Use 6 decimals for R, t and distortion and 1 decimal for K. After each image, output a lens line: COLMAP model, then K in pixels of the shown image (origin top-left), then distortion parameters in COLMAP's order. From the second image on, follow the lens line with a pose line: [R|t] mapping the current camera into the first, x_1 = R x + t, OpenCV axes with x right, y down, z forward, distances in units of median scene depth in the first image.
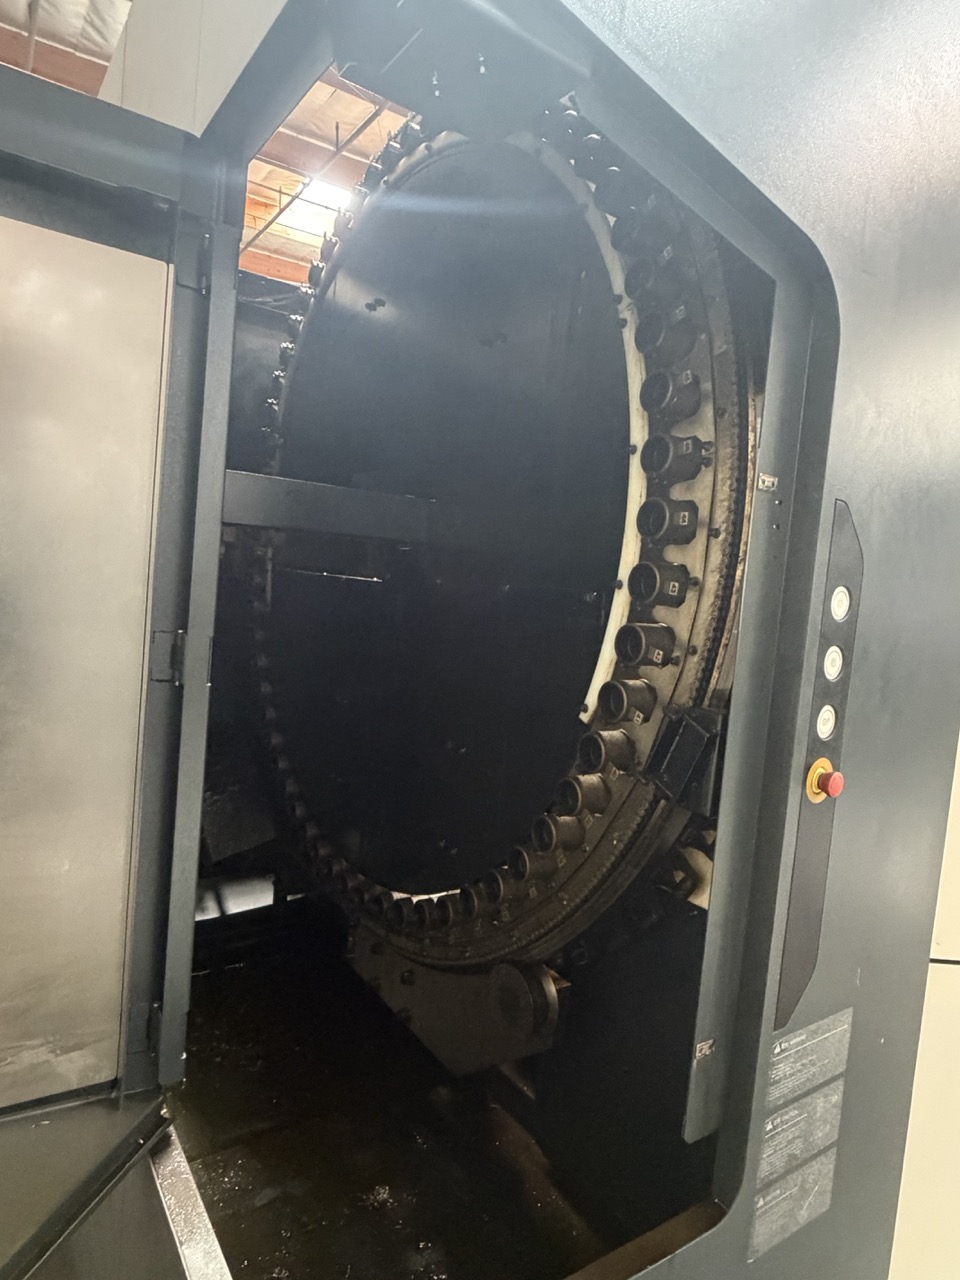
lens RADIAL K [[770.7, 0, 477.0], [0, 770.7, 614.9], [0, 0, 1]] dist [0.016674, 0.000361]
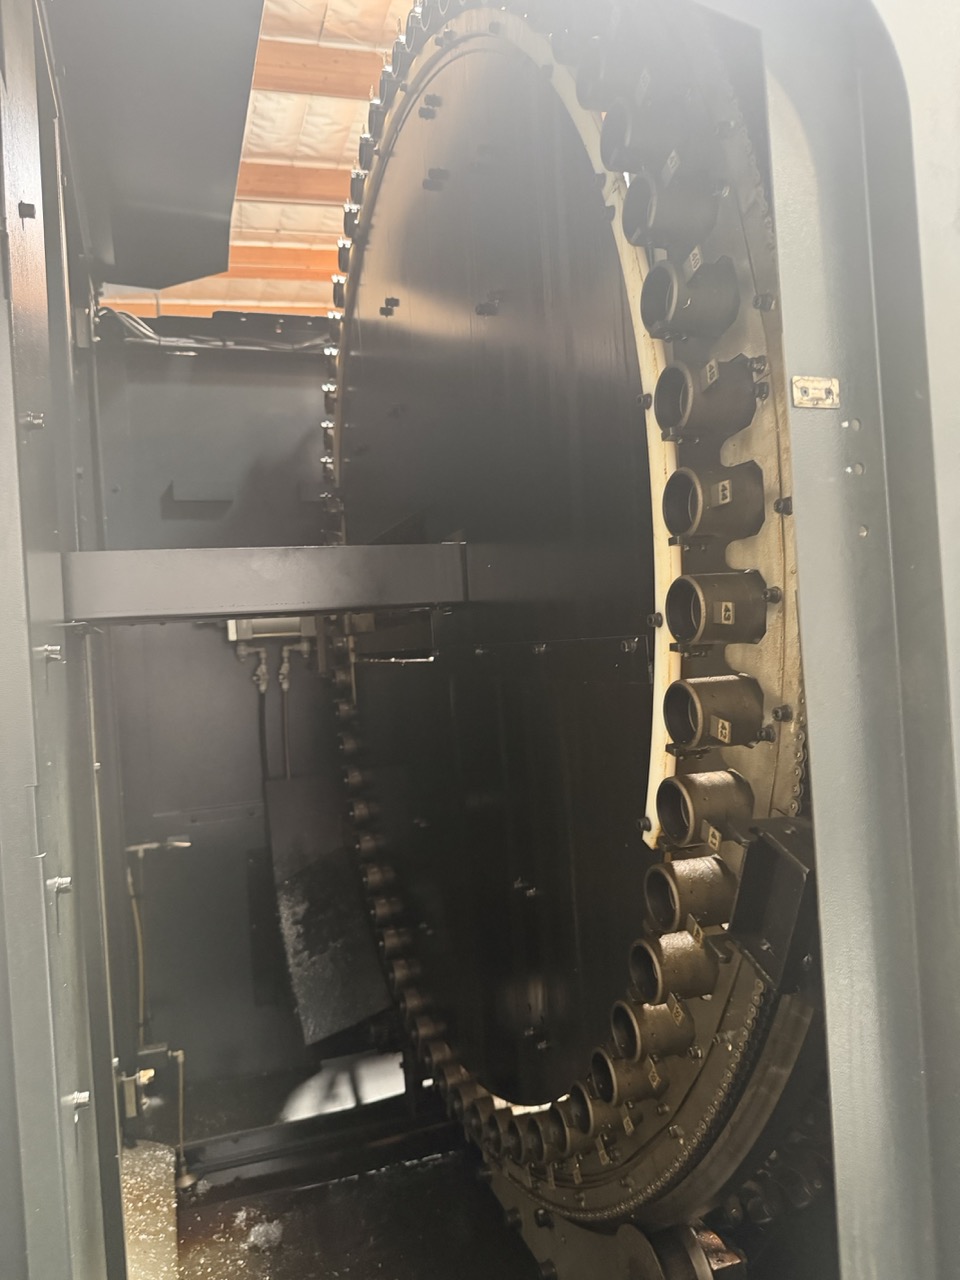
lens RADIAL K [[903.5, 0, 475.3], [0, 903.5, 635.7], [0, 0, 1]] dist [0.094715, -0.150401]
pose [[0.956243, -0.151636, -0.250212, 0.229900], [0.136559, 0.987661, -0.076662, 0.008988], [0.258750, 0.039139, 0.965151, 0.273258]]
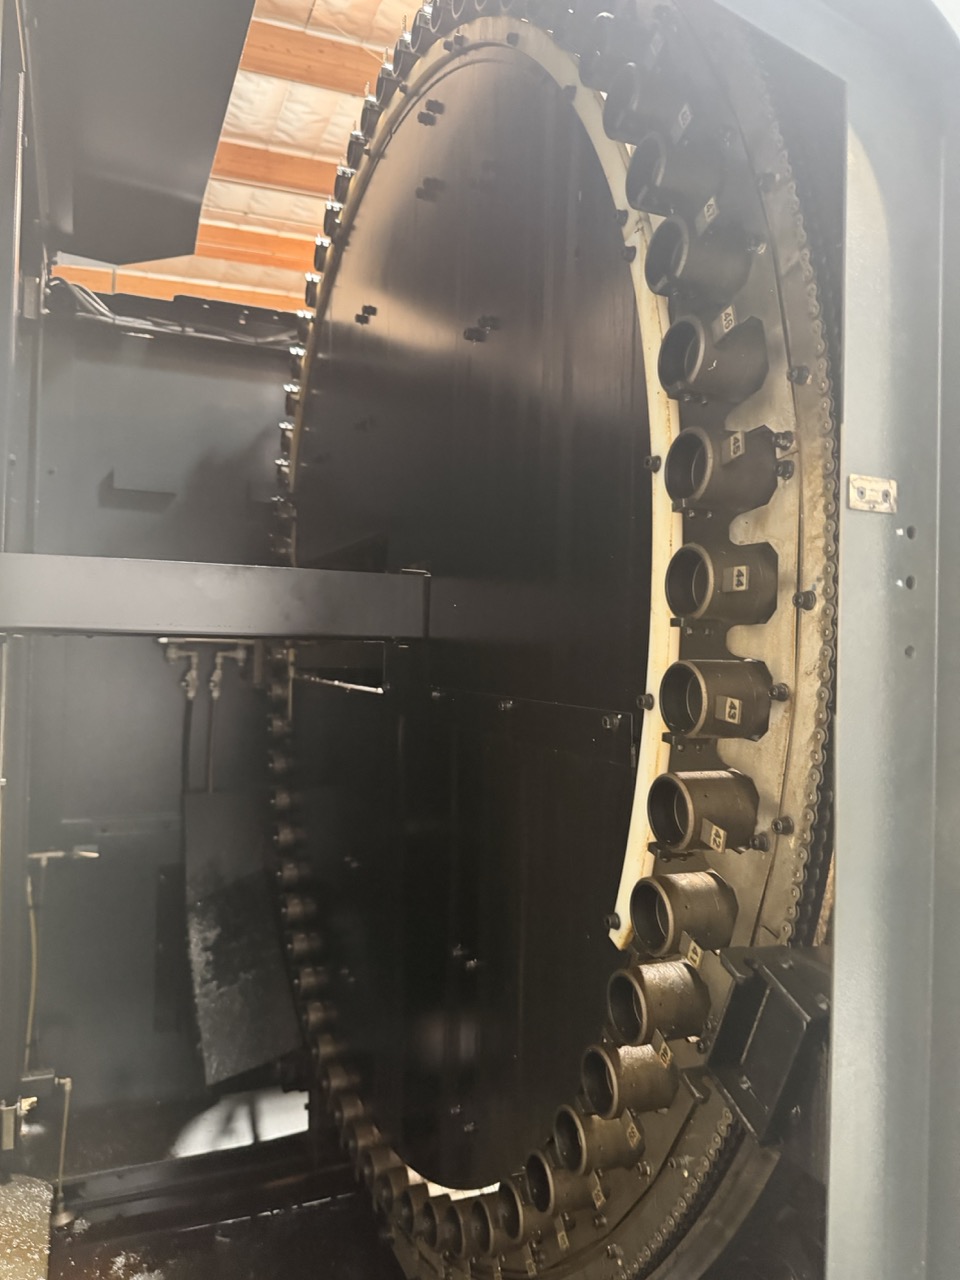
lens RADIAL K [[911.7, 0, 481.3], [0, 911.7, 634.9], [0, 0, 1]] dist [0.039498, -0.052367]
pose [[0.982078, -0.070367, -0.174846, 0.188577], [0.057378, 0.995280, -0.078266, -0.044391], [0.179528, 0.066831, 0.981480, 0.333896]]
